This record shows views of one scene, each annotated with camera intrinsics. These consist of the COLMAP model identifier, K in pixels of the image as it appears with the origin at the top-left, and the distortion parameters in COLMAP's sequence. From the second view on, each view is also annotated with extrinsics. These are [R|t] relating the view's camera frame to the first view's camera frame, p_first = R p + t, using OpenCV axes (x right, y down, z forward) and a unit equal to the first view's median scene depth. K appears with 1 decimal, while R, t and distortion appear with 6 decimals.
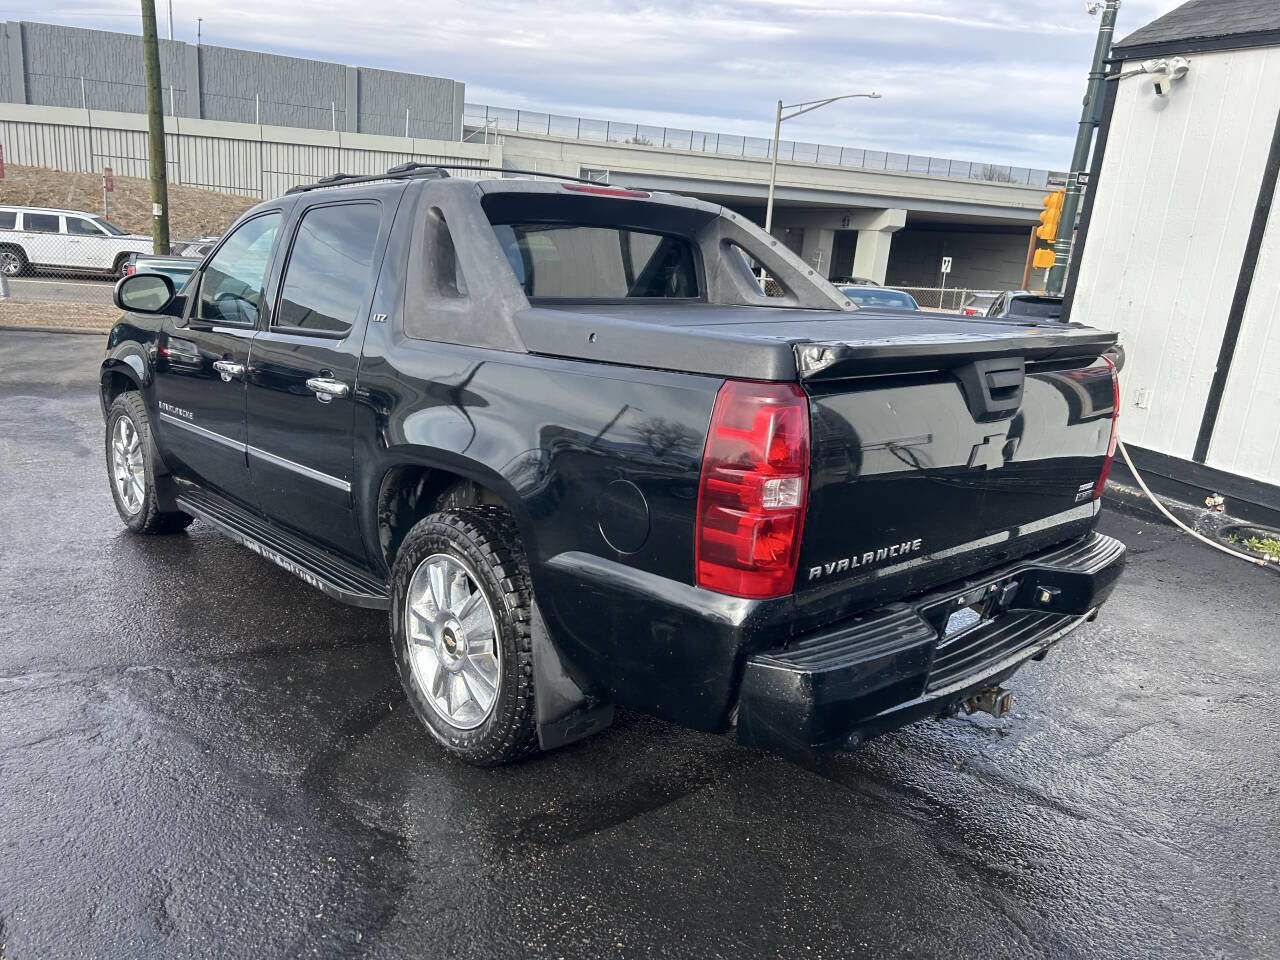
lens RADIAL K [[973.8, 0, 640.5], [0, 973.8, 467.7], [0, 0, 1]] dist [0.049888, -0.053785]
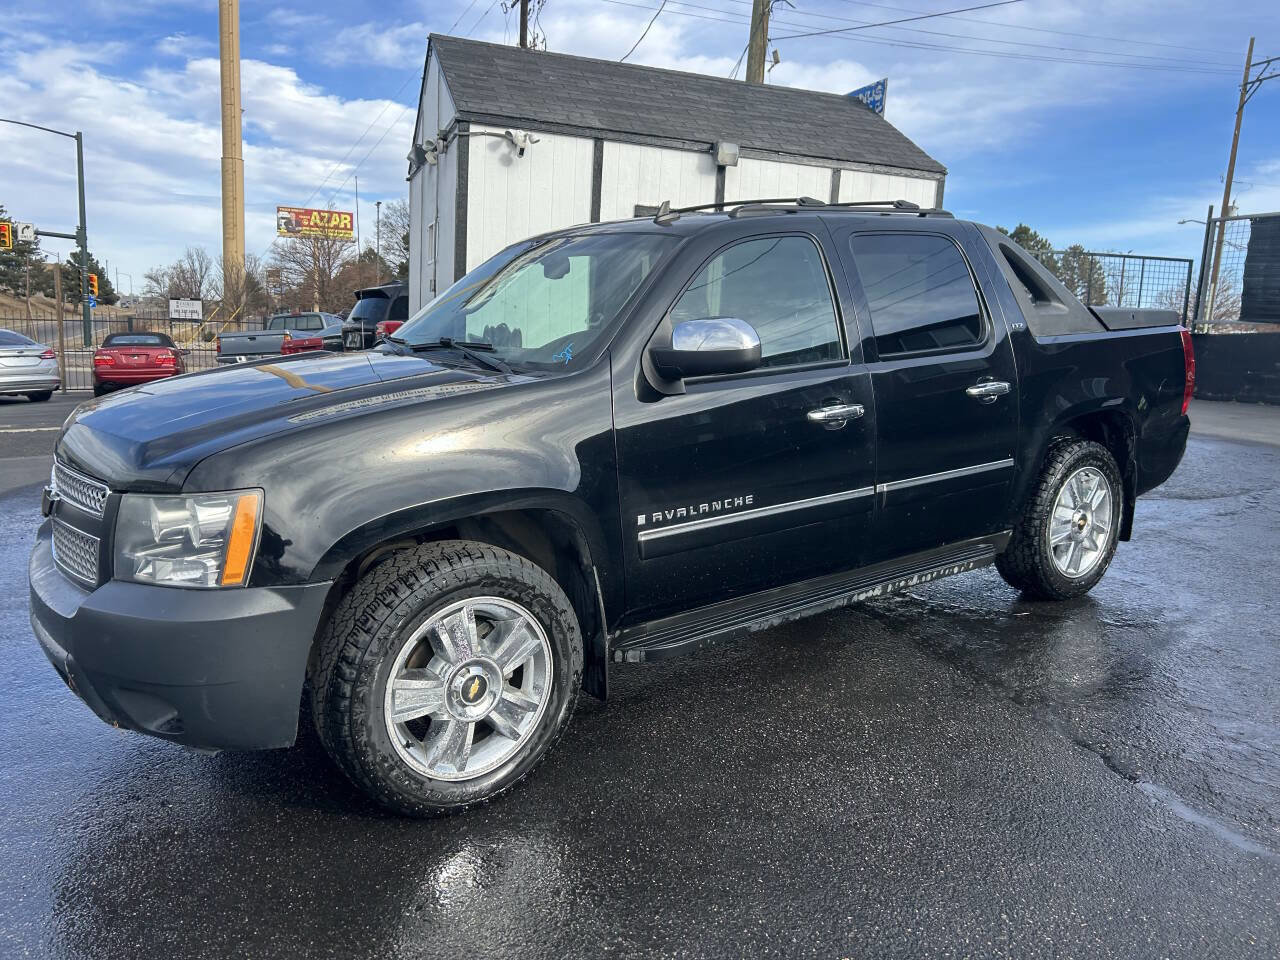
lens RADIAL K [[966.4, 0, 640.9], [0, 966.4, 455.7], [0, 0, 1]] dist [0.059221, -0.057221]
pose [[0.099765, -0.197469, 0.975219, -0.885632], [0.211682, 0.961885, 0.173114, -0.172841], [-0.972233, 0.189165, 0.137763, 0.726216]]
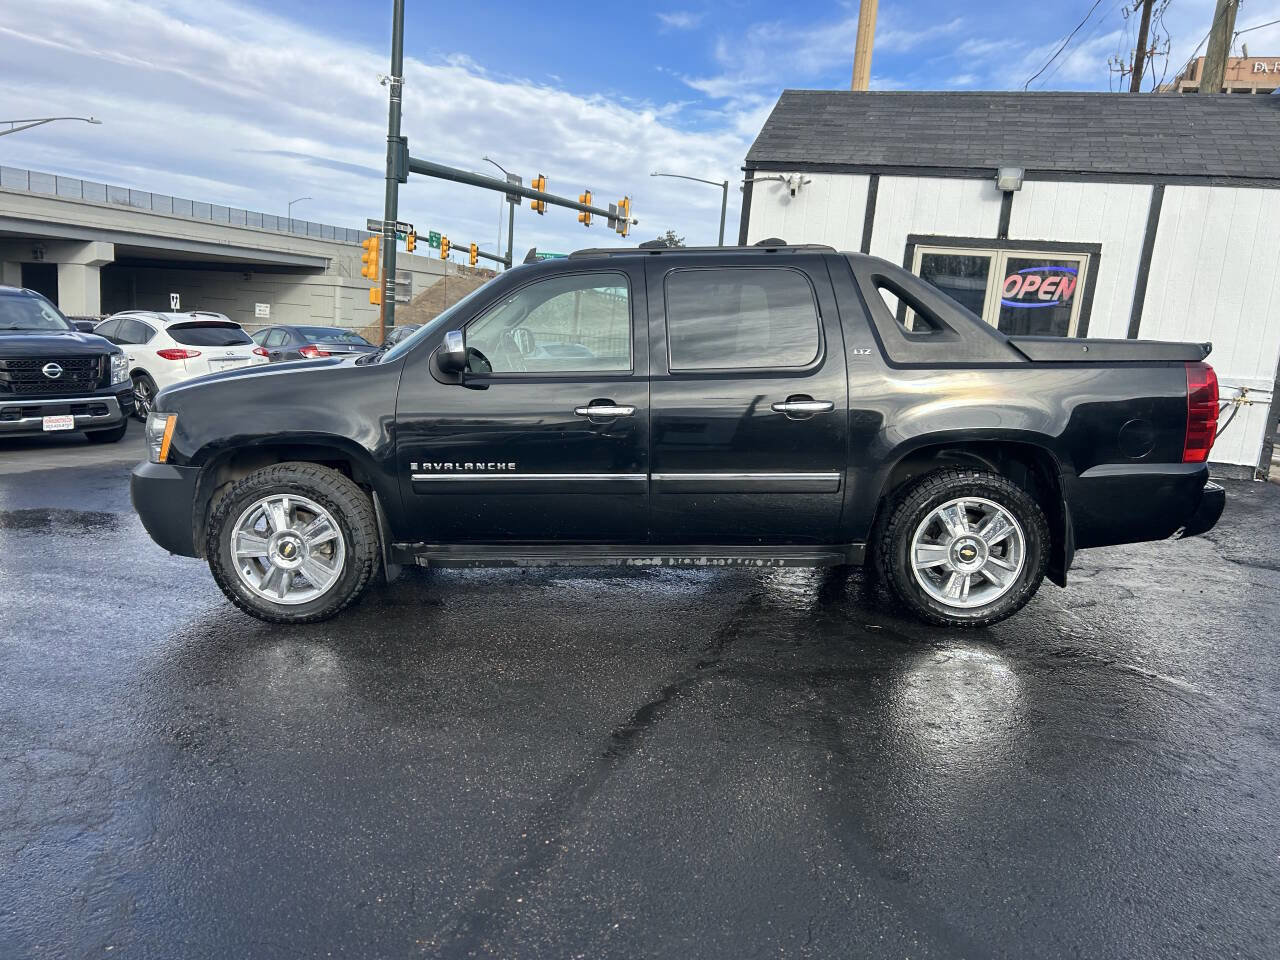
lens RADIAL K [[973.8, 0, 640.5], [0, 973.8, 467.7], [0, 0, 1]] dist [0.049888, -0.053785]
pose [[0.670786, -0.138515, 0.728601, -0.832453], [0.163056, 0.985911, 0.037315, -0.049912], [-0.723504, 0.093772, 0.683921, 0.150170]]
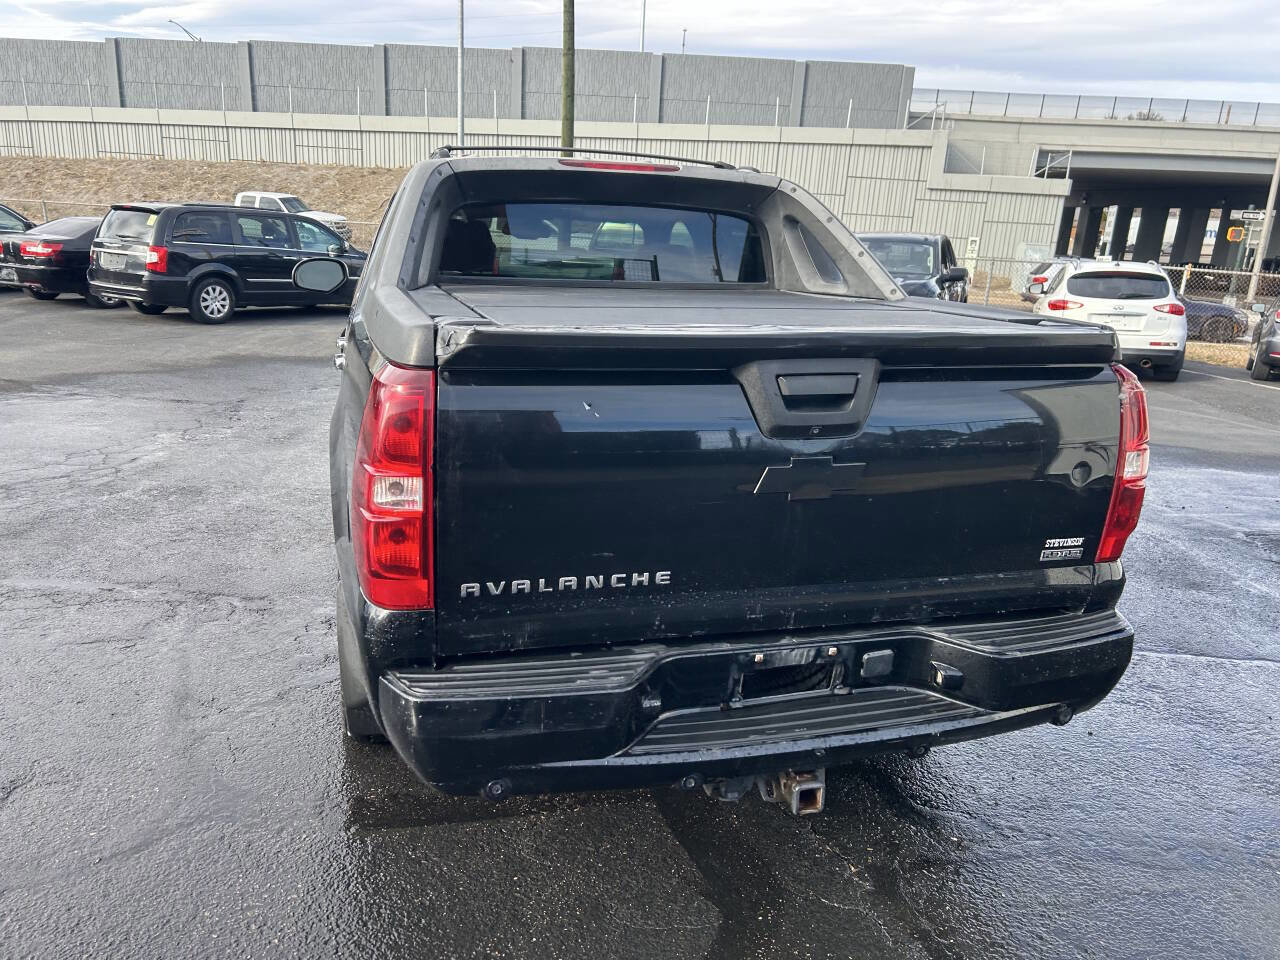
lens RADIAL K [[979.8, 0, 640.0], [0, 979.8, 480.0], [0, 0, 1]] dist [0.052639, -0.063303]
pose [[0.894976, 0.098289, -0.435151, 0.256185], [-0.091109, 0.995139, 0.037392, -0.013548], [0.436711, 0.006181, 0.899581, 0.103191]]
